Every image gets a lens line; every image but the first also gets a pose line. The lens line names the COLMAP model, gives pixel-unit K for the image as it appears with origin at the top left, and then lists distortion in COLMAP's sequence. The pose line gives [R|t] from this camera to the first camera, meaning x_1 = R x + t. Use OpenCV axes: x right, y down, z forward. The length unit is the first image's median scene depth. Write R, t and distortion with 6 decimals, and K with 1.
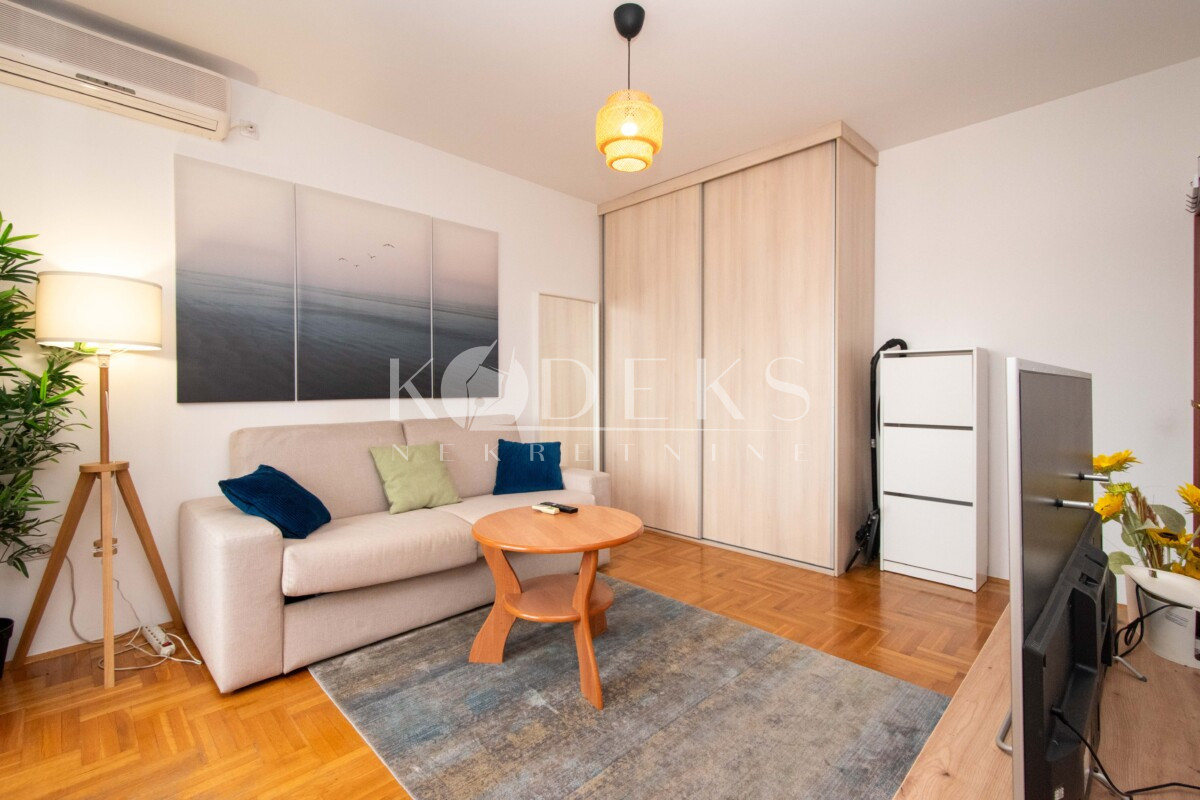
lens RADIAL K [[531.9, 0, 599.6], [0, 531.9, 389.4], [0, 0, 1]] dist [0.000351, 0.000176]
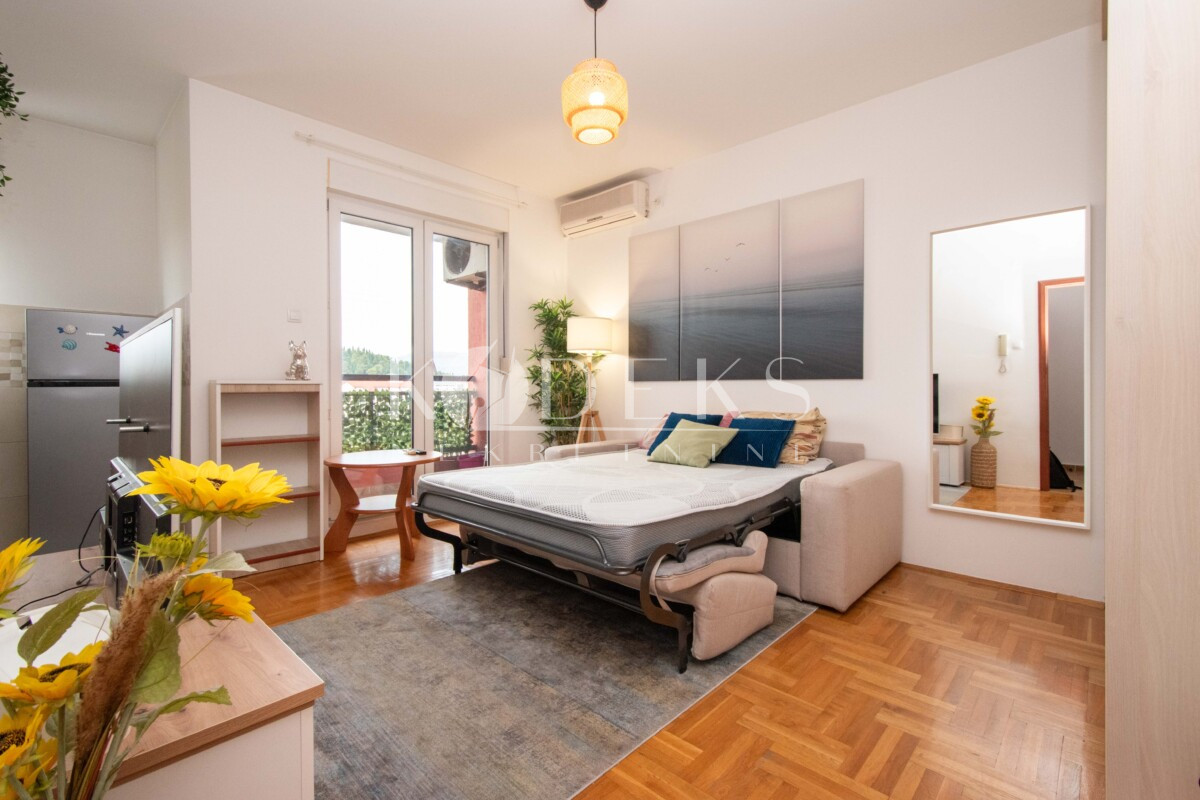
lens RADIAL K [[524.2, 0, 599.6], [0, 524.2, 387.4], [0, 0, 1]] dist [0.000435, 0.000167]
pose [[0.030148, 0.002646, -0.999542, 0.735642], [-0.008901, 0.999958, 0.002378, 0.034682], [0.999506, 0.008825, 0.030170, 0.696135]]
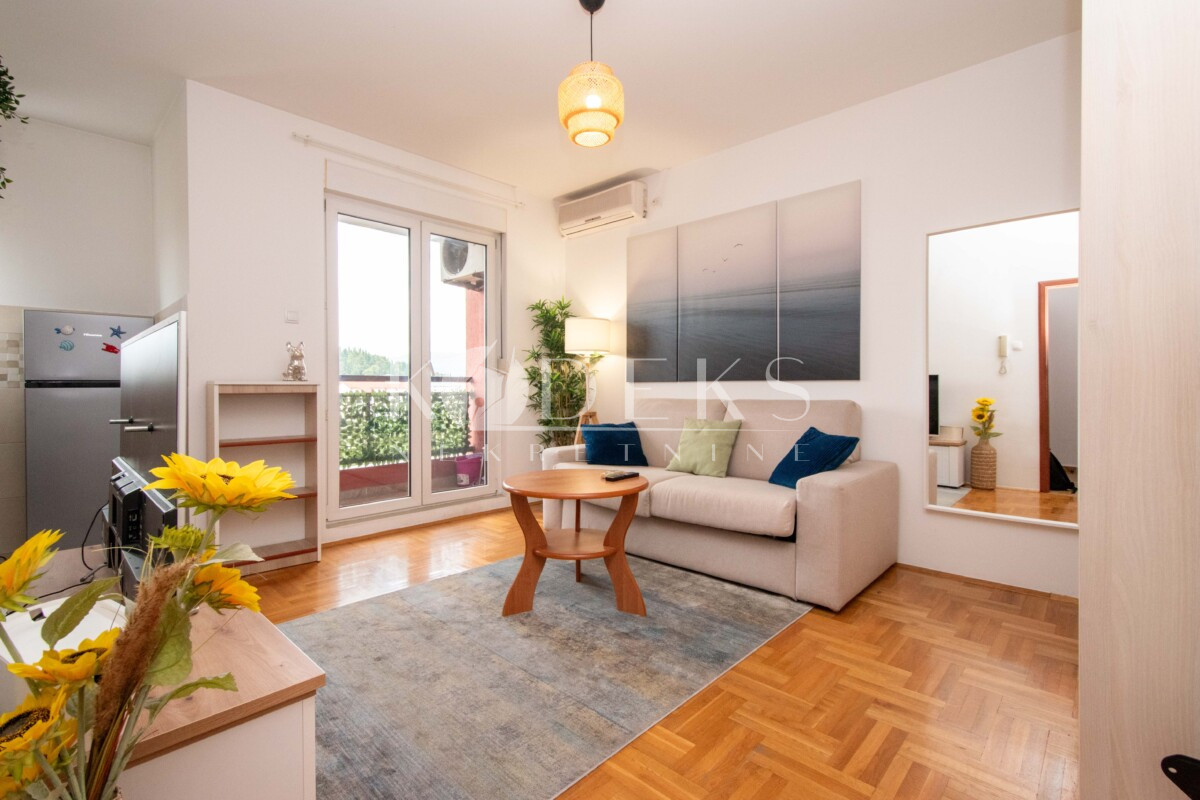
lens RADIAL K [[531.9, 0, 599.6], [0, 531.9, 389.4], [0, 0, 1]] dist [0.000351, 0.000176]
pose [[0.030523, 0.004491, -0.999524, 0.751400], [-0.009313, 0.999948, 0.004208, 0.034755], [0.999491, 0.009180, 0.030564, 0.700686]]
